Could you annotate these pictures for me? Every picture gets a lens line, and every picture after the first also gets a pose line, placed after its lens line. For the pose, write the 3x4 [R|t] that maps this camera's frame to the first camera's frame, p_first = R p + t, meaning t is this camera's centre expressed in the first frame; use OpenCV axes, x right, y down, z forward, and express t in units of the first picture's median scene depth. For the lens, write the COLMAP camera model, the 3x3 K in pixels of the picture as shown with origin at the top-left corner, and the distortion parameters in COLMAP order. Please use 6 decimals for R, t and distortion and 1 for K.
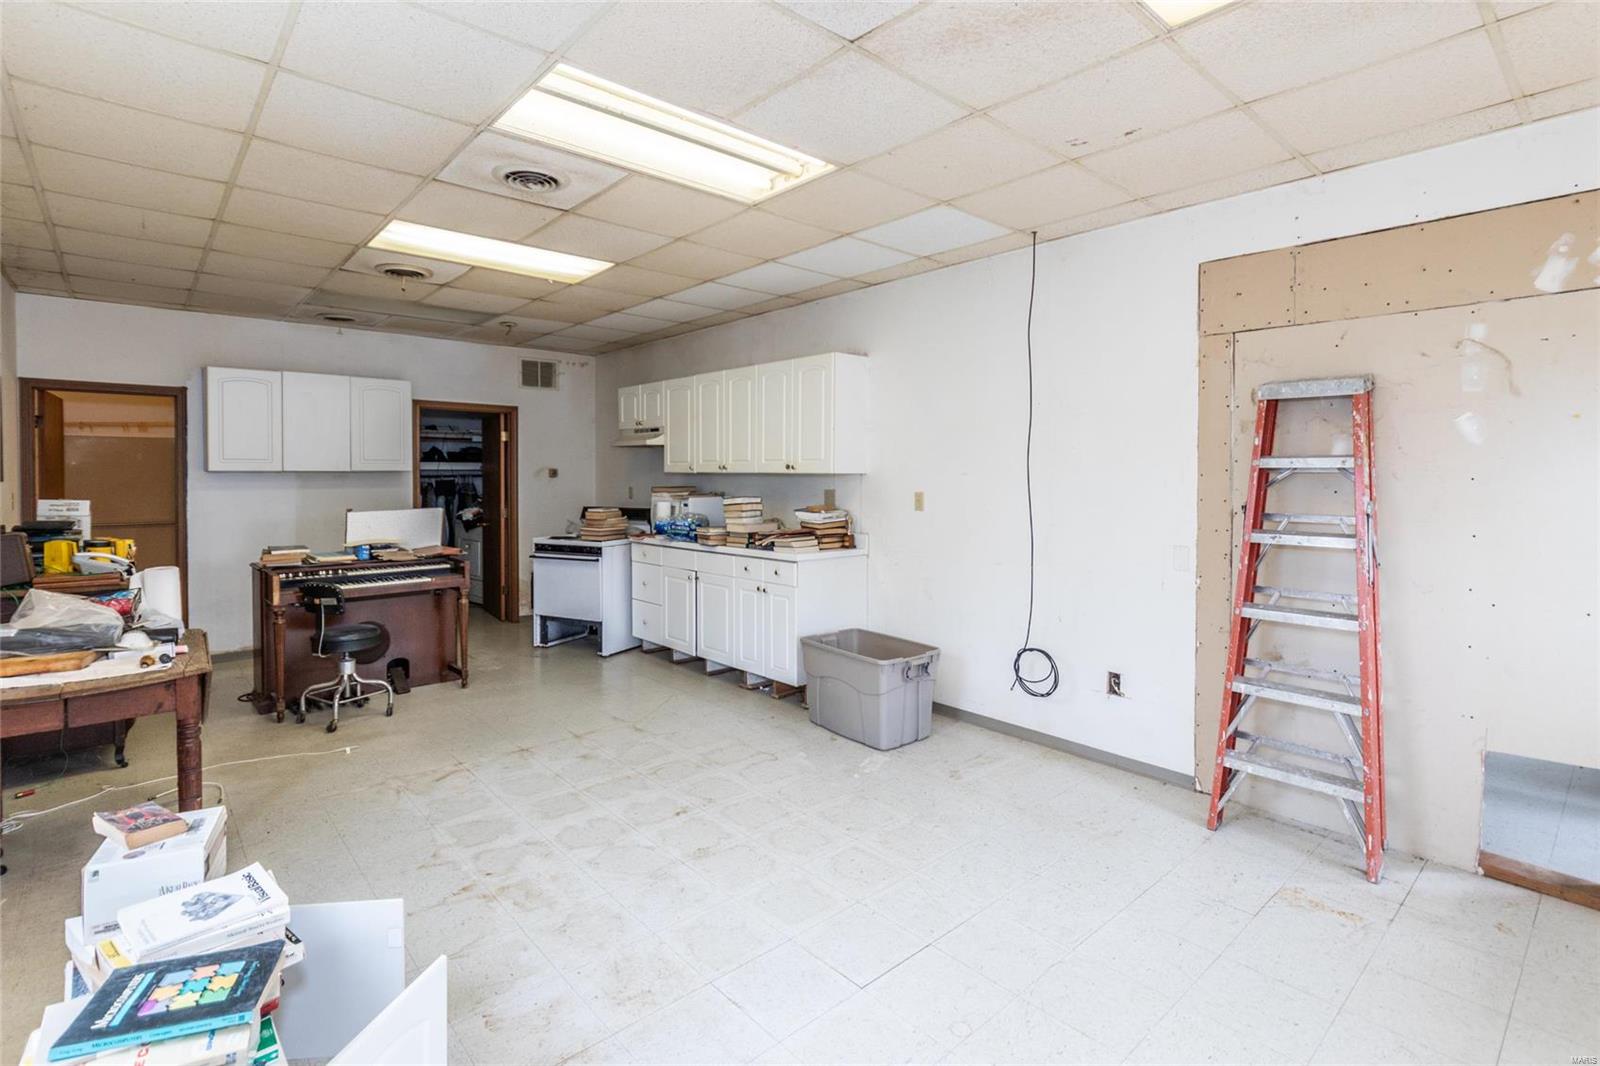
lens RADIAL K [[719.0, 0, 742.3], [0, 719.0, 490.1], [0, 0, 1]] dist [0.004771, 0.000021]
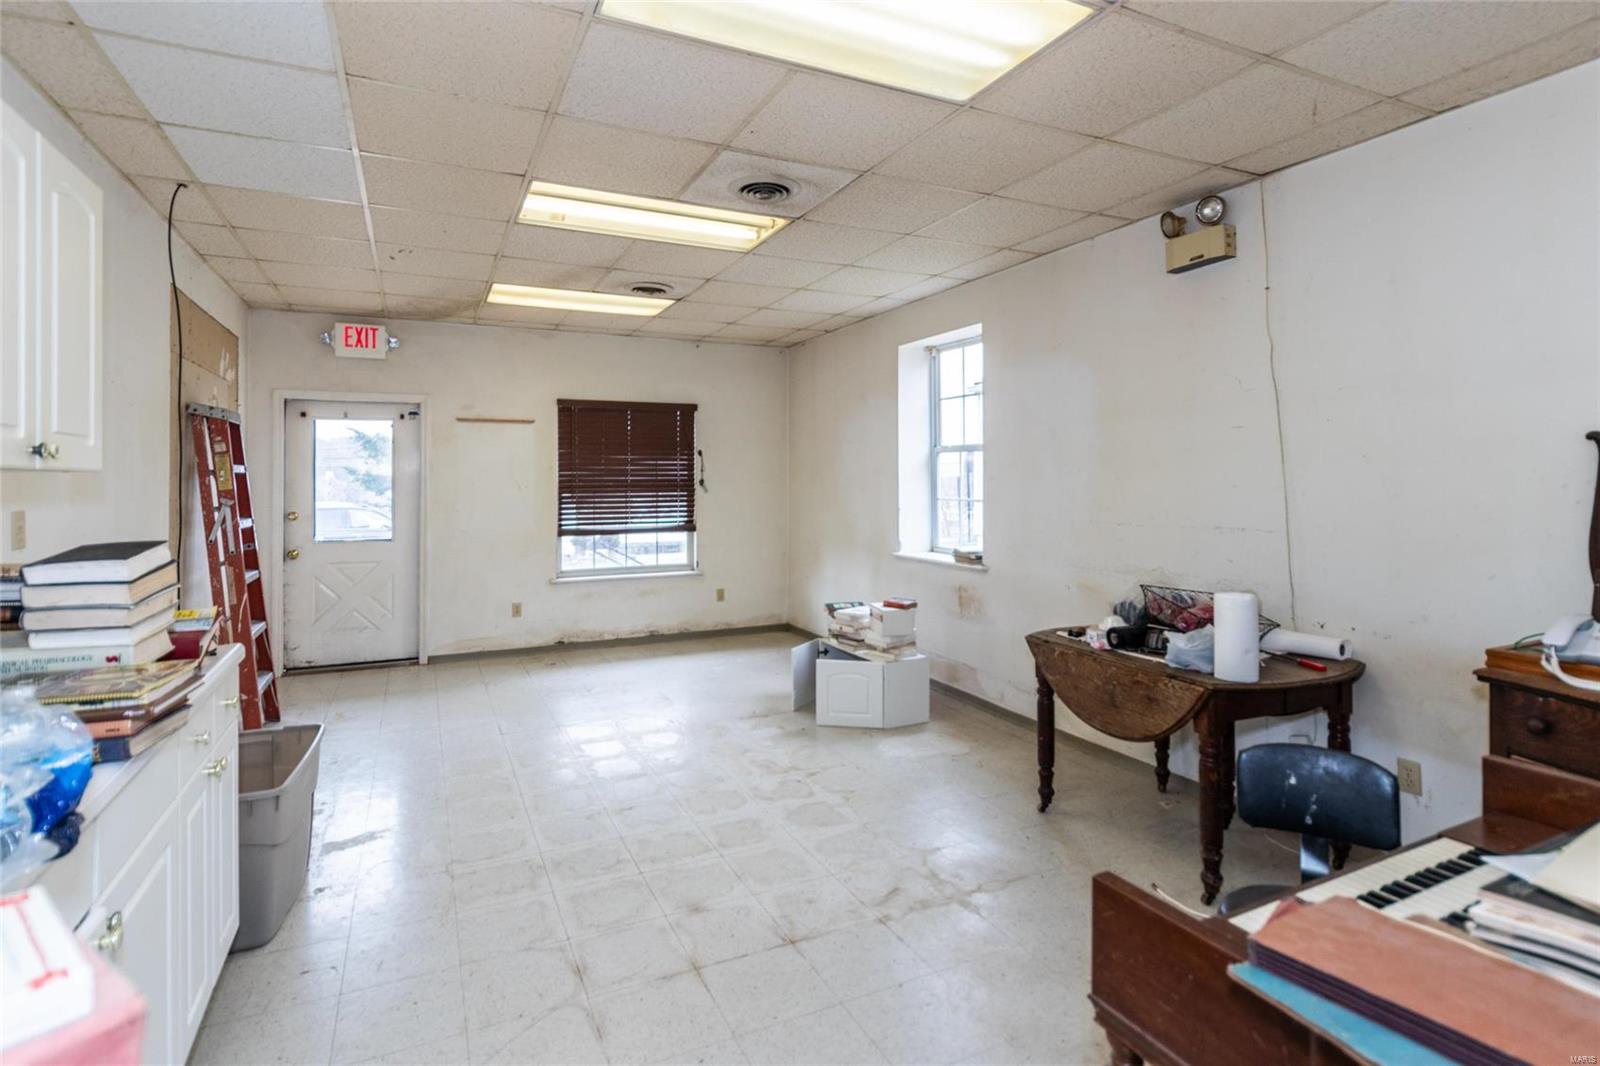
lens RADIAL K [[798.9, 0, 732.7], [0, 798.9, 468.1], [0, 0, 1]] dist [0.002690, 0.000012]
pose [[-0.954508, 0.007022, 0.298103, -0.479398], [0.010560, 0.999892, 0.010258, -0.034762], [-0.297999, 0.012939, -0.954478, 1.713517]]
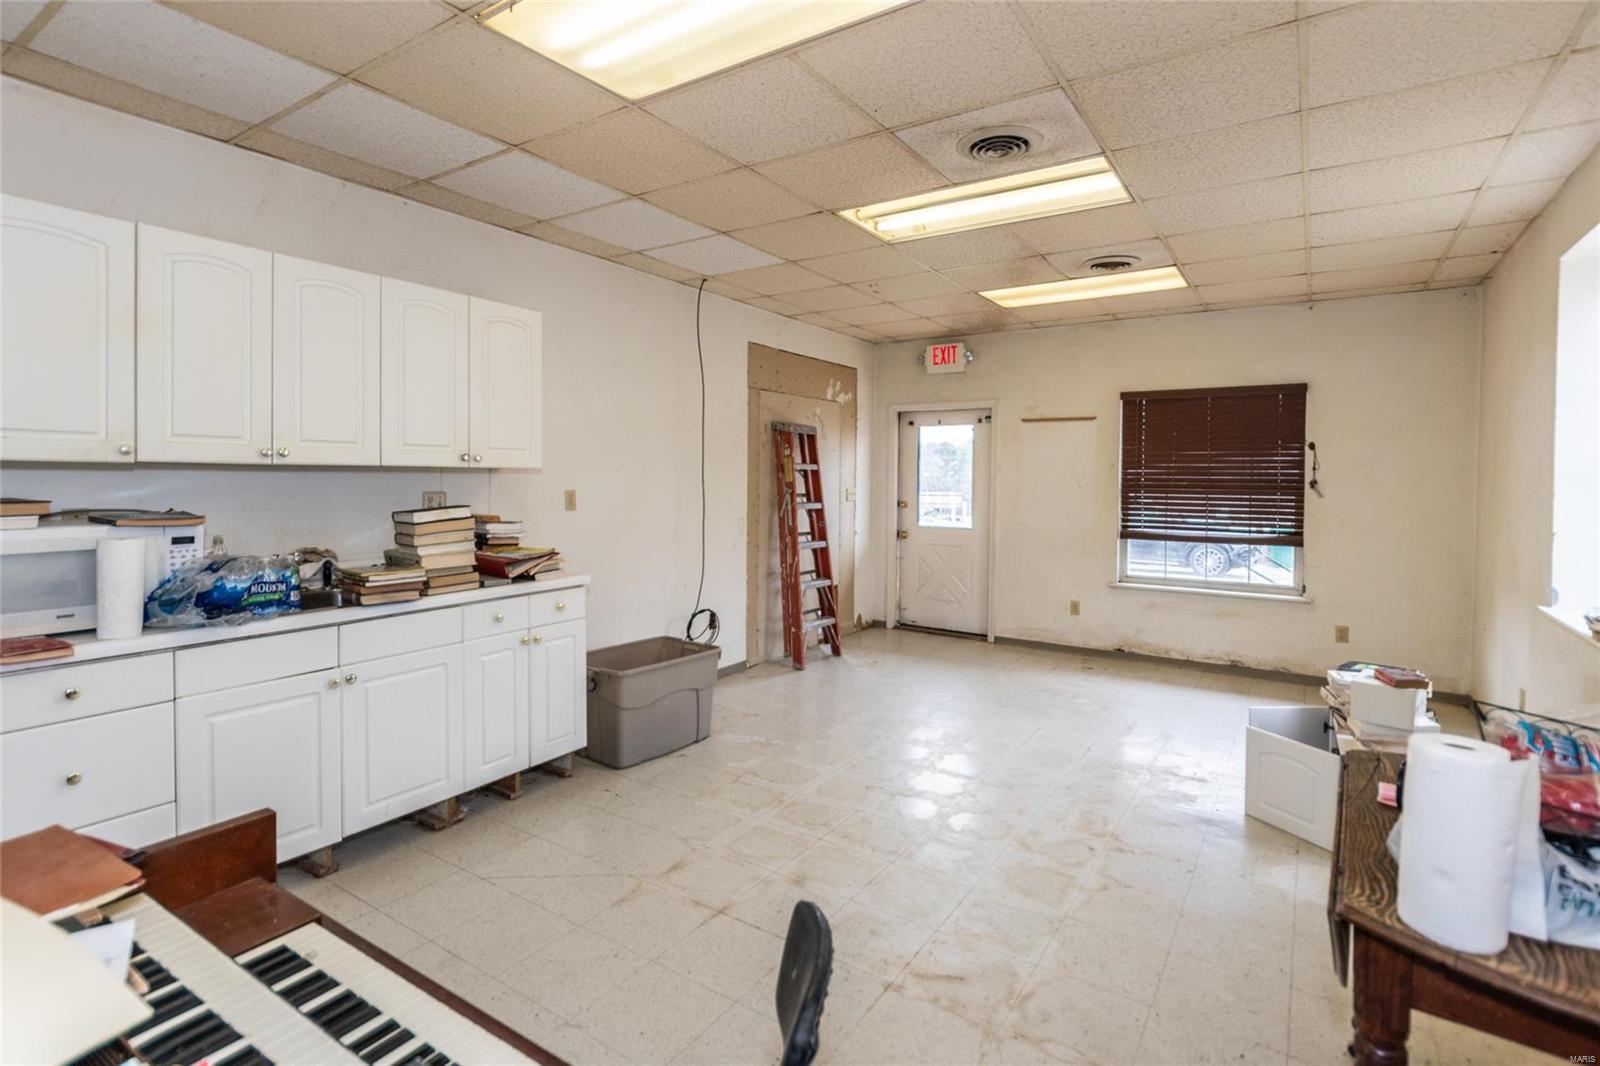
lens RADIAL K [[755.9, 0, 792.9], [0, 755.9, 483.4], [0, 0, 1]] dist [-0.000373, -0.000501]
pose [[-0.256658, -0.013597, 0.966407, -0.932660], [0.015244, 0.999720, 0.018114, -0.023500], [-0.966382, 0.019381, -0.256379, 1.211794]]
